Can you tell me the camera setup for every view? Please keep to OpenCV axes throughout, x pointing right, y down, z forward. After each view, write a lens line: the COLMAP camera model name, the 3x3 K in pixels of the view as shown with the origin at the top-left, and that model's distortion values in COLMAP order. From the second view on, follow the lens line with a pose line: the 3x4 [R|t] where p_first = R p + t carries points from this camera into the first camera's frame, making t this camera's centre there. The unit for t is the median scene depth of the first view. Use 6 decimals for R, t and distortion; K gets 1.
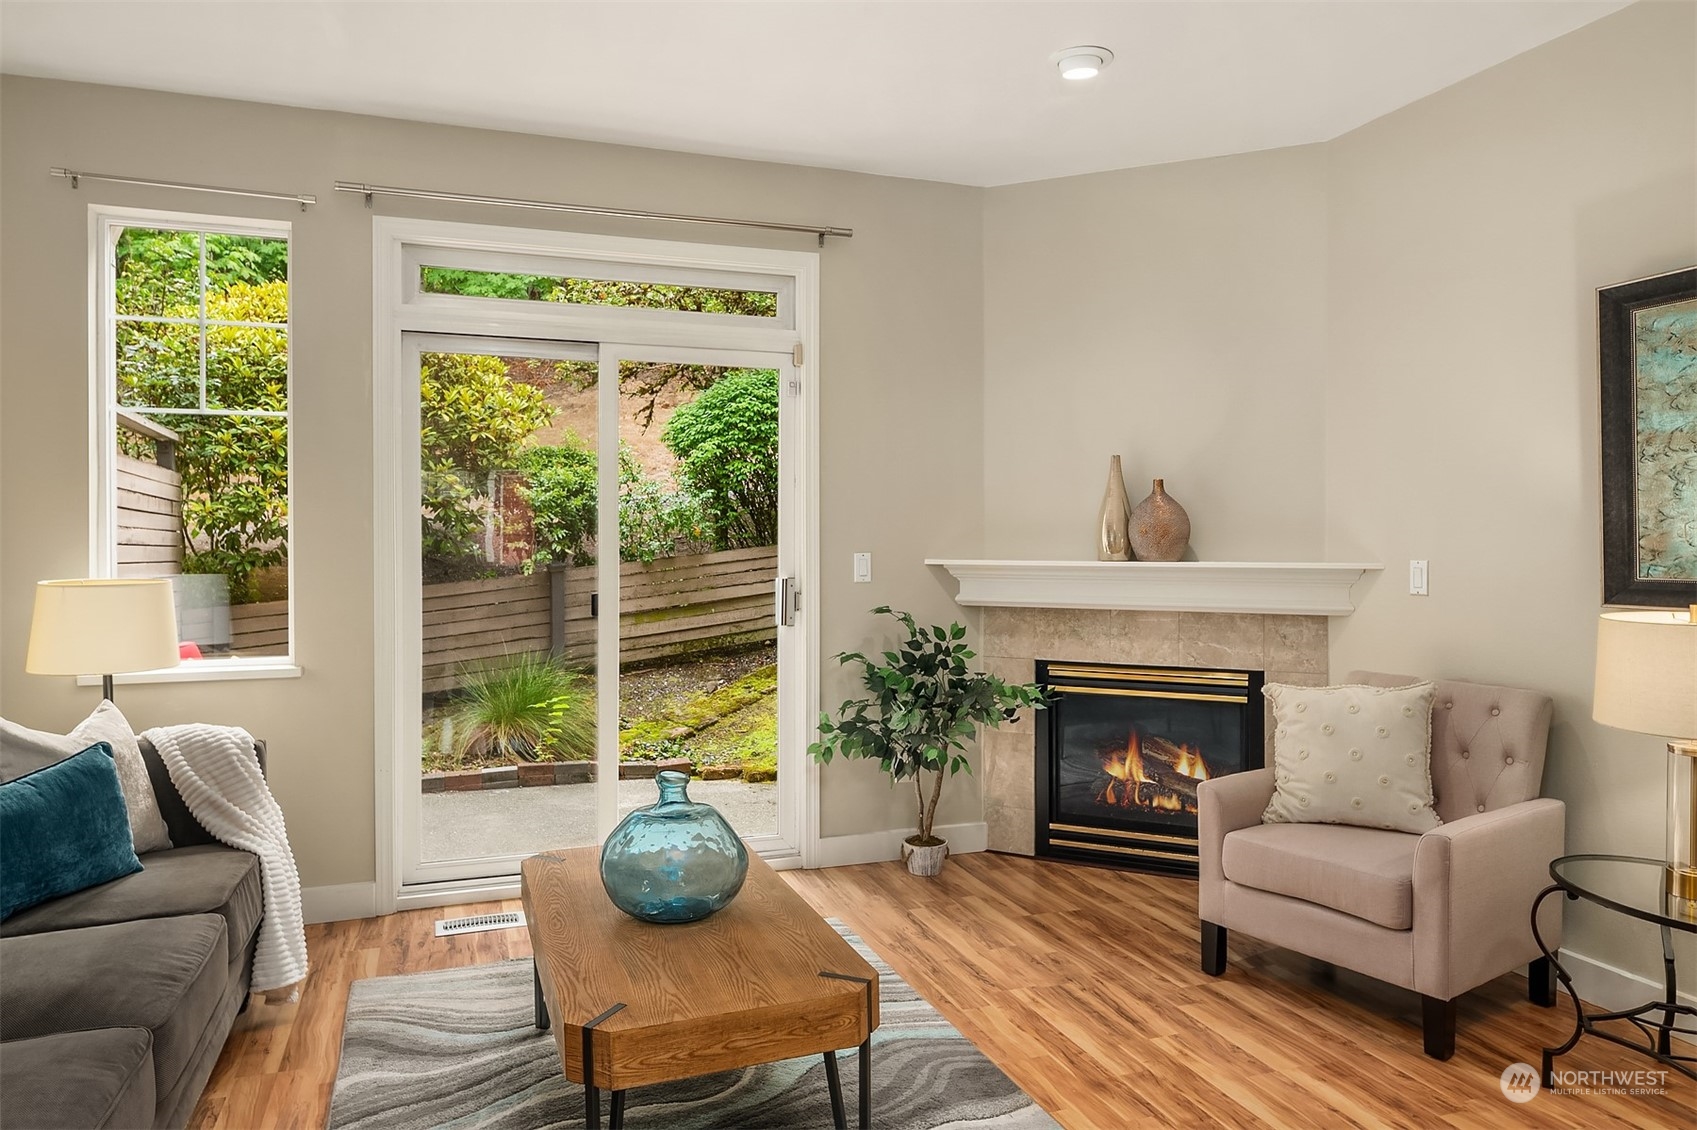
lens RADIAL K [[1121.5, 0, 846.5], [0, 1121.5, 556.6], [0, 0, 1]] dist [-0.002406, -0.001166]
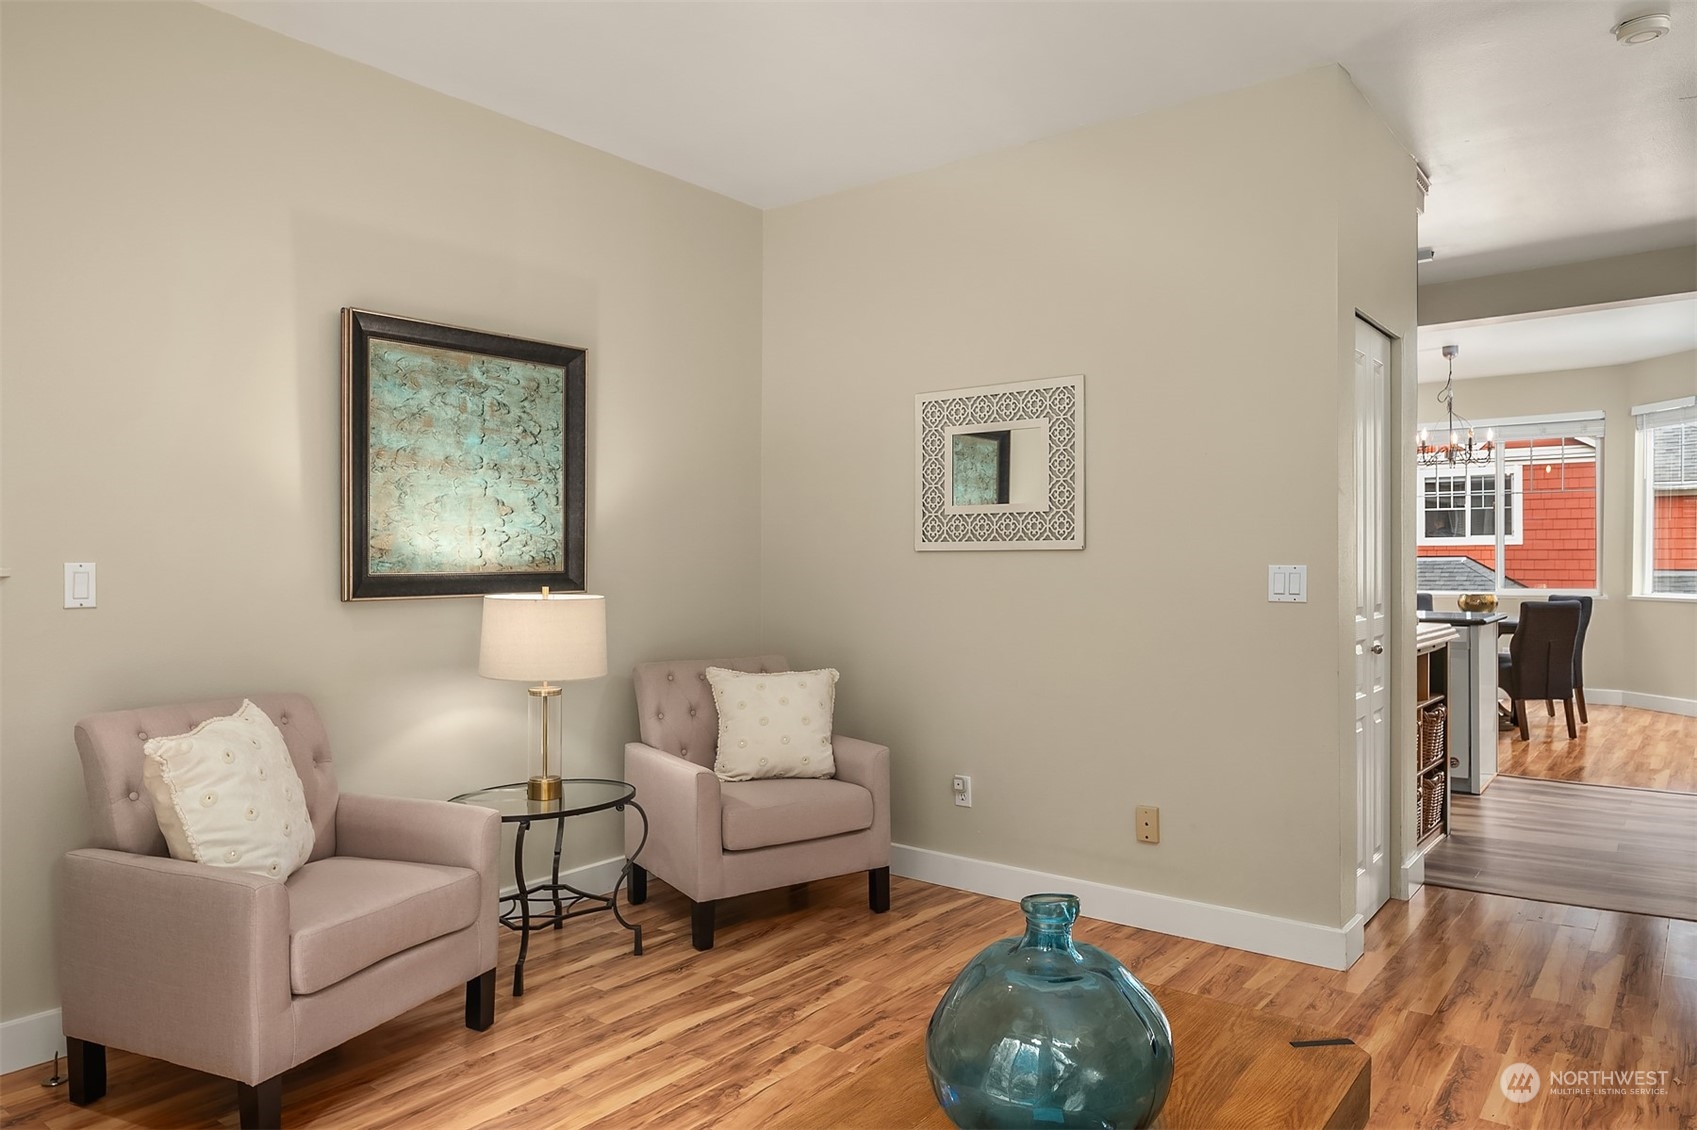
lens RADIAL K [[1121.5, 0, 846.1], [0, 1121.5, 553.7], [0, 0, 1]] dist [-0.002406, -0.001166]
pose [[-0.534108, 0.009261, 0.845365, -0.201438], [0.016387, 0.999866, -0.000600, 0.003154], [-0.845257, 0.013533, -0.534188, 0.468216]]
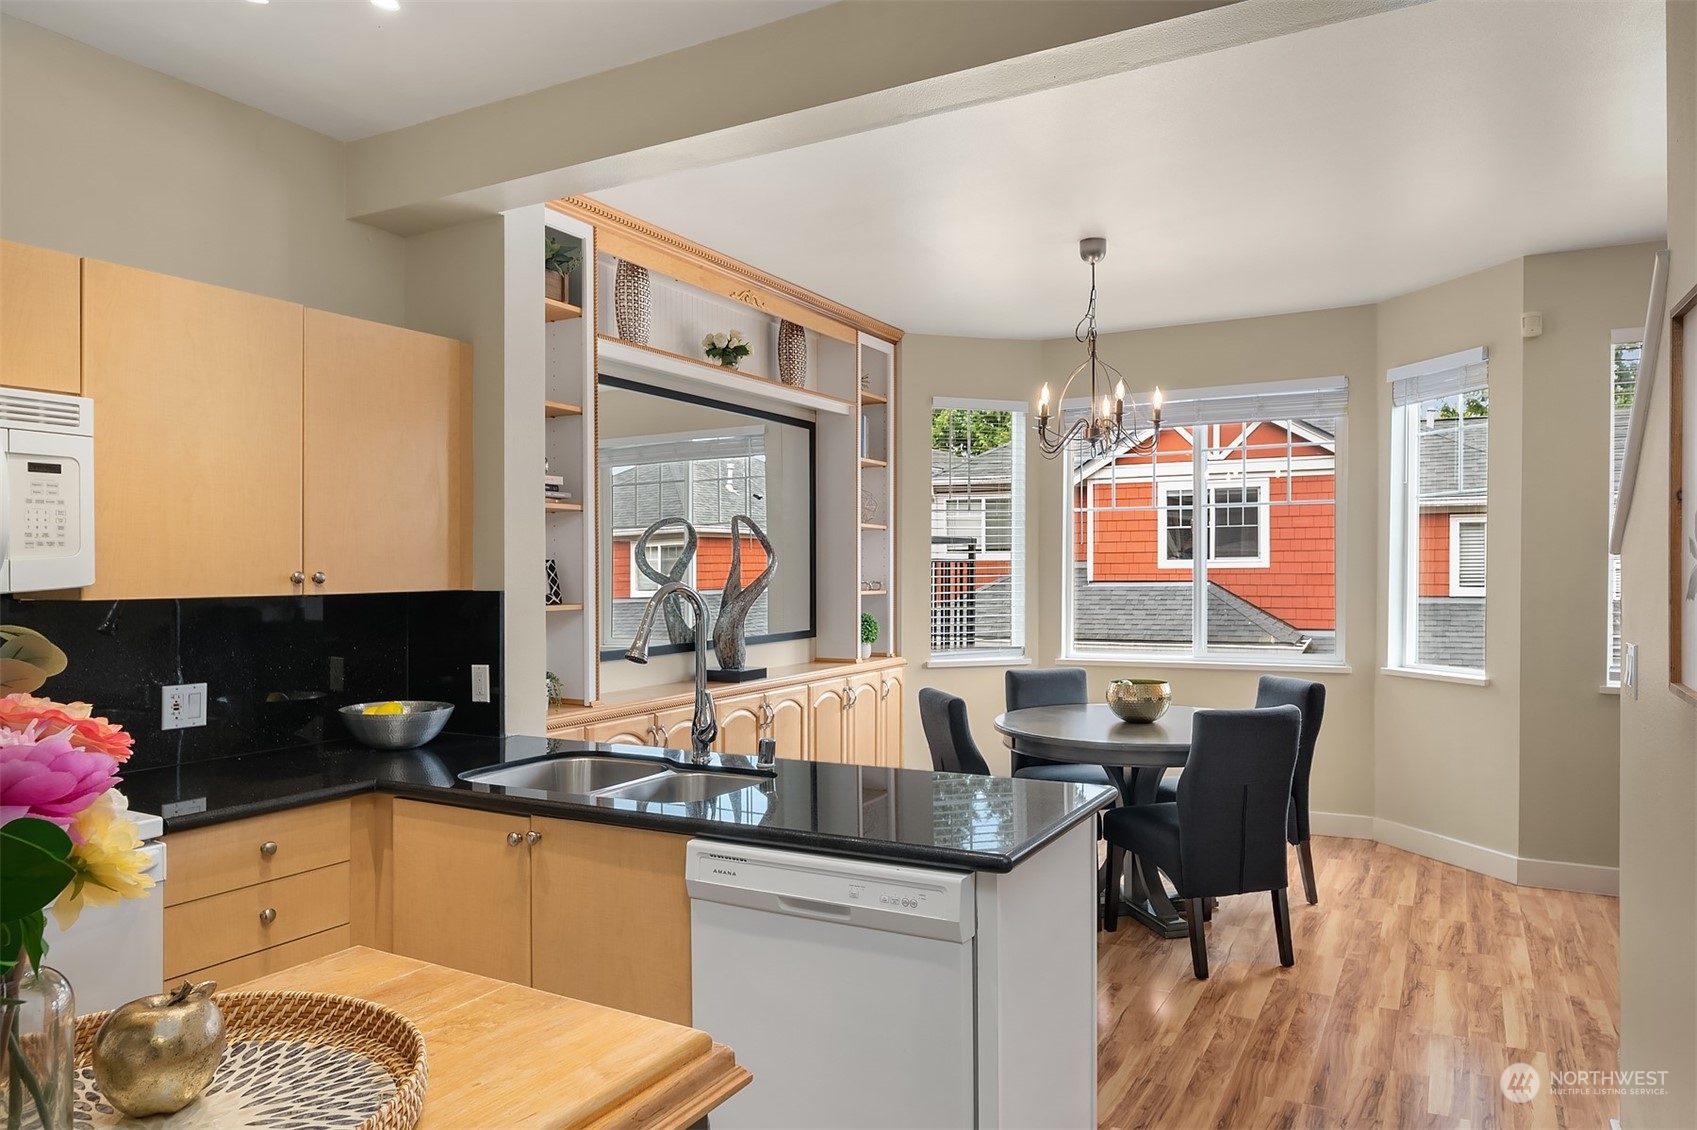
lens RADIAL K [[1121.5, 0, 845.4], [0, 1121.5, 569.2], [0, 0, 1]] dist [-0.002406, -0.001166]
pose [[-0.666811, 0.007715, 0.745187, 0.027059], [0.016190, 0.999860, 0.004135, -0.014203], [-0.745051, 0.014822, -0.666843, -0.070990]]
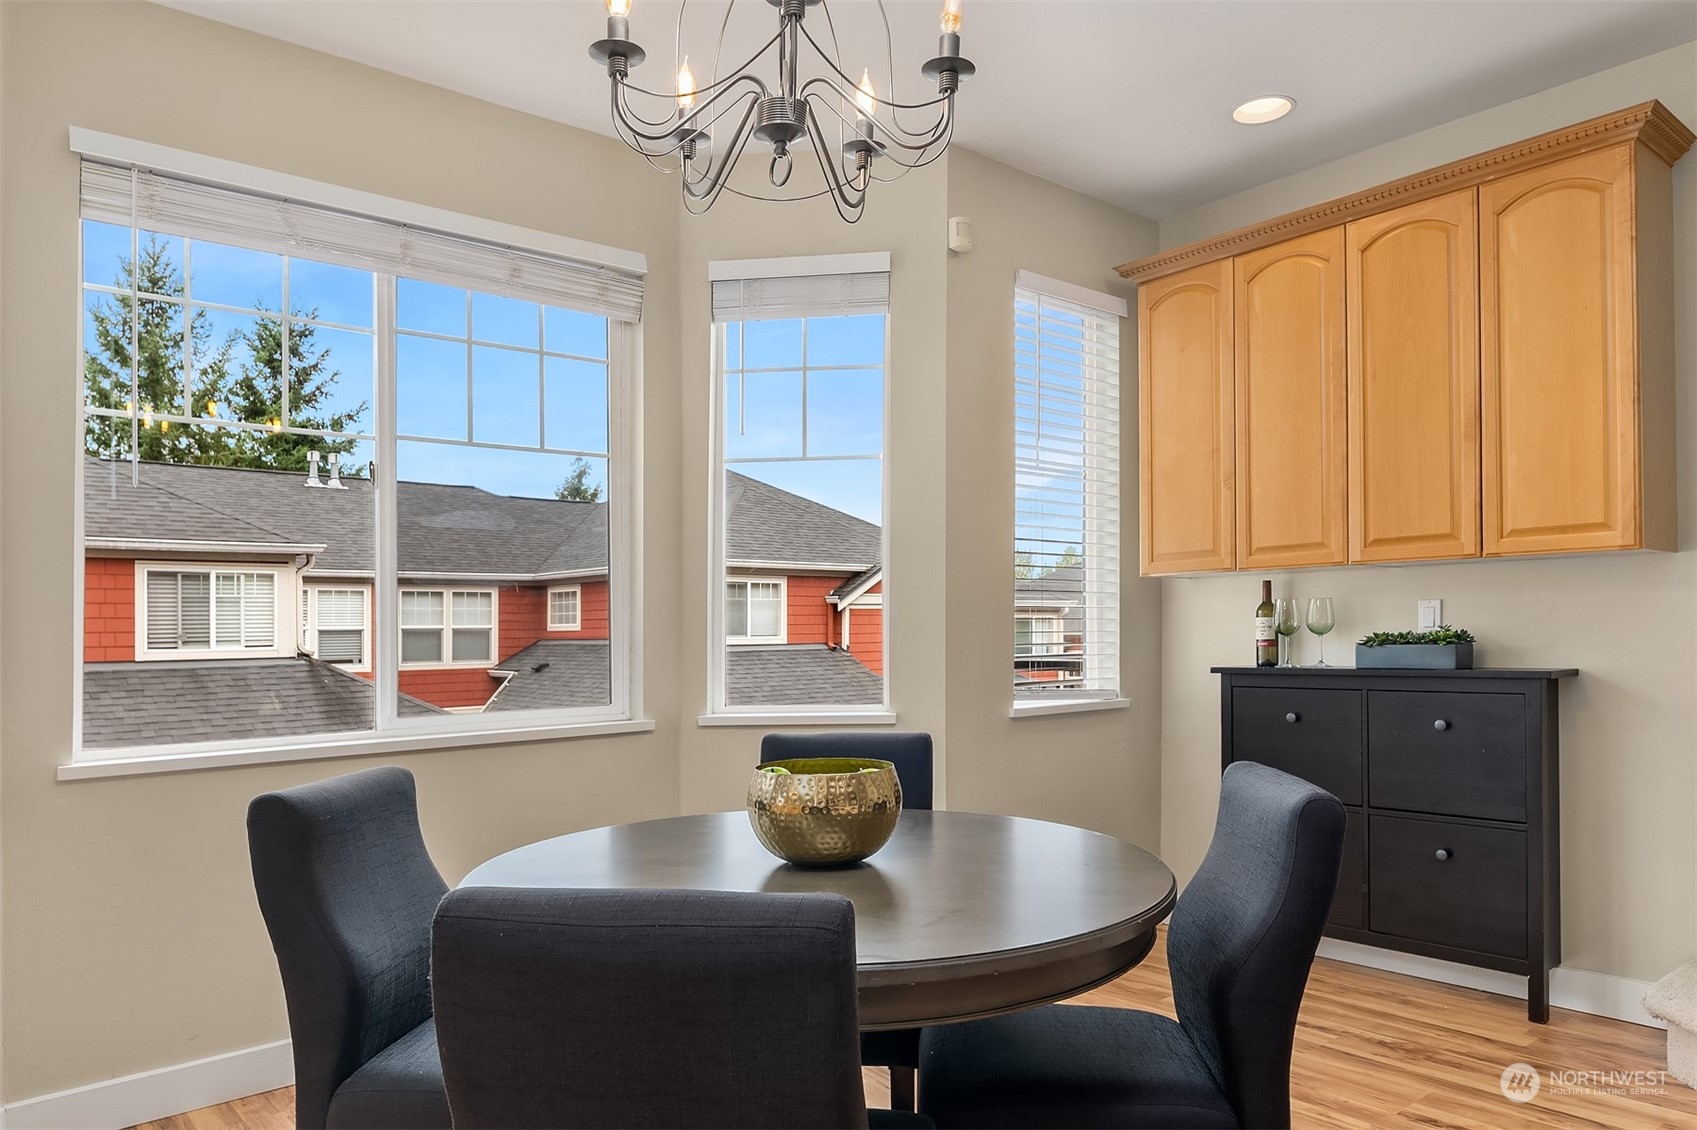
lens RADIAL K [[1121.5, 0, 870.3], [0, 1121.5, 618.5], [0, 0, 1]] dist [-0.002406, -0.001166]
pose [[-0.933284, 0.014373, -0.358851, 0.432292], [0.015267, 0.999883, 0.000342, 0.017569], [0.358814, -0.005159, -0.933395, -0.342587]]
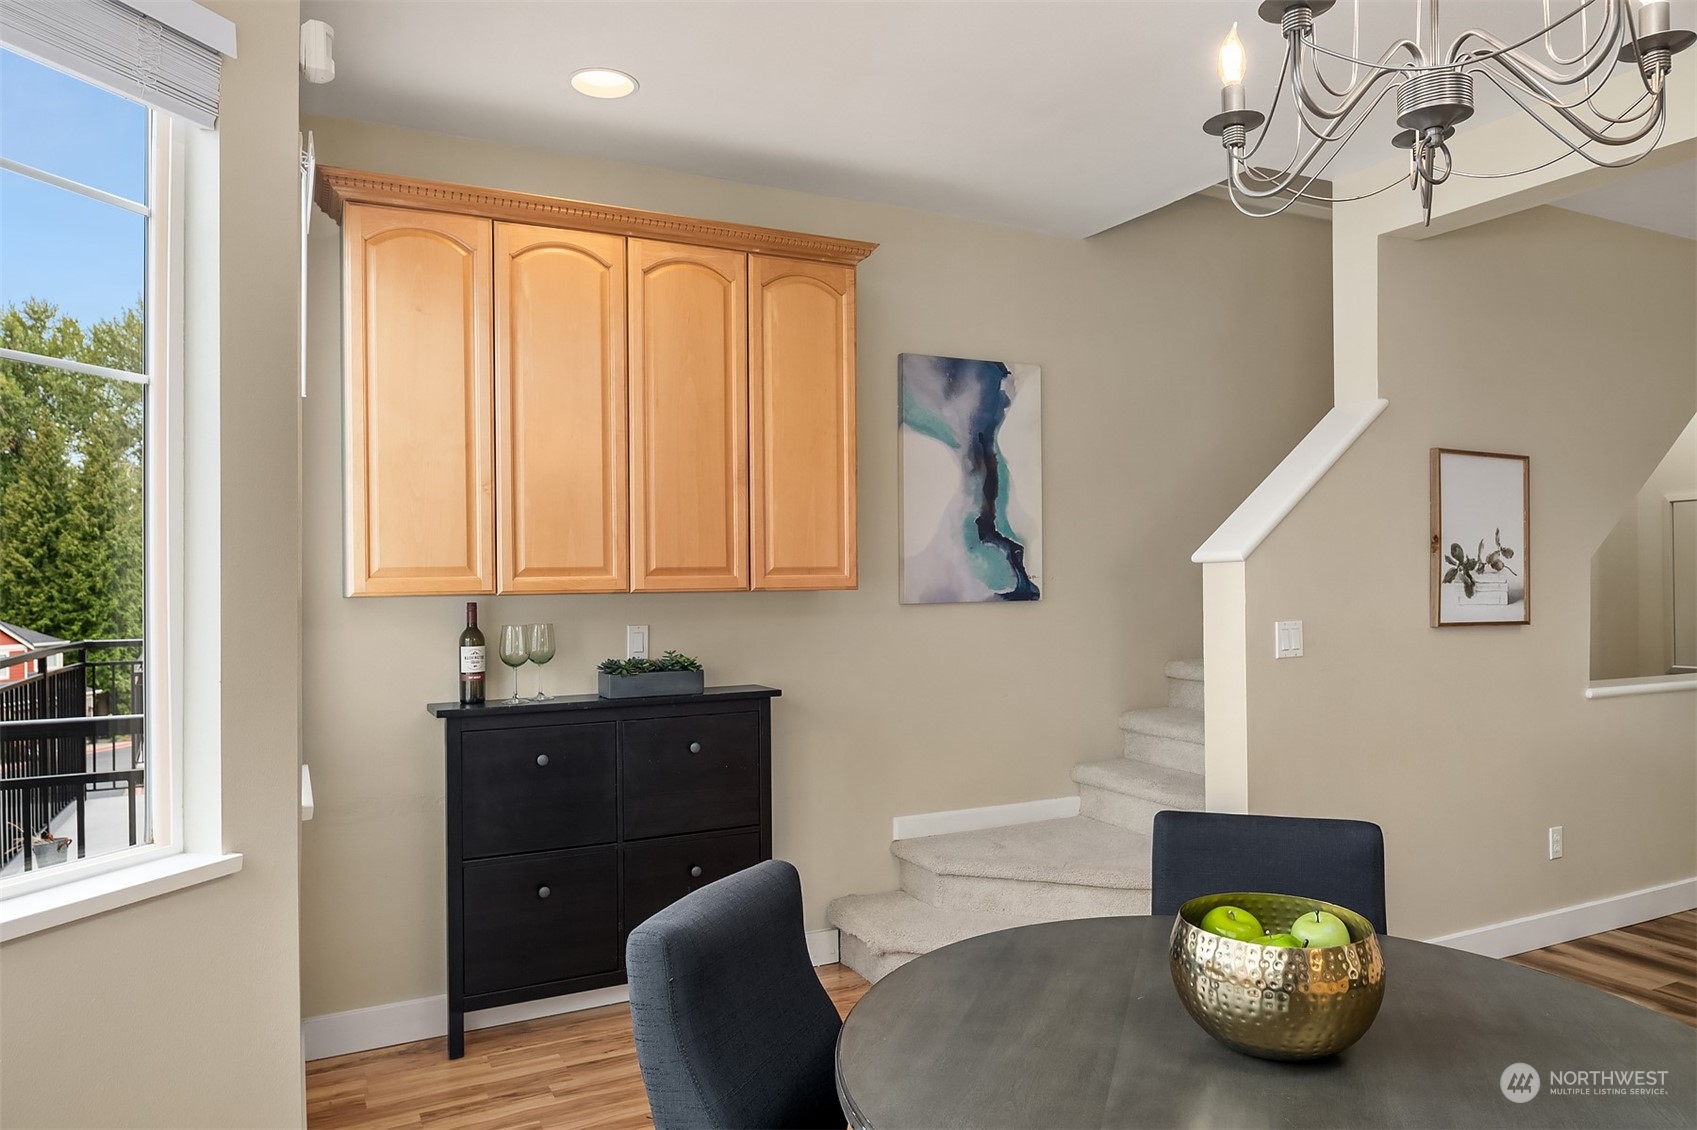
lens RADIAL K [[1121.5, 0, 860.5], [0, 1121.5, 559.3], [0, 0, 1]] dist [-0.002406, -0.001166]
pose [[0.130613, -0.013720, -0.991339, 0.527467], [-0.002952, 0.999894, -0.014228, -0.007191], [0.991429, 0.004785, 0.130558, -0.655176]]
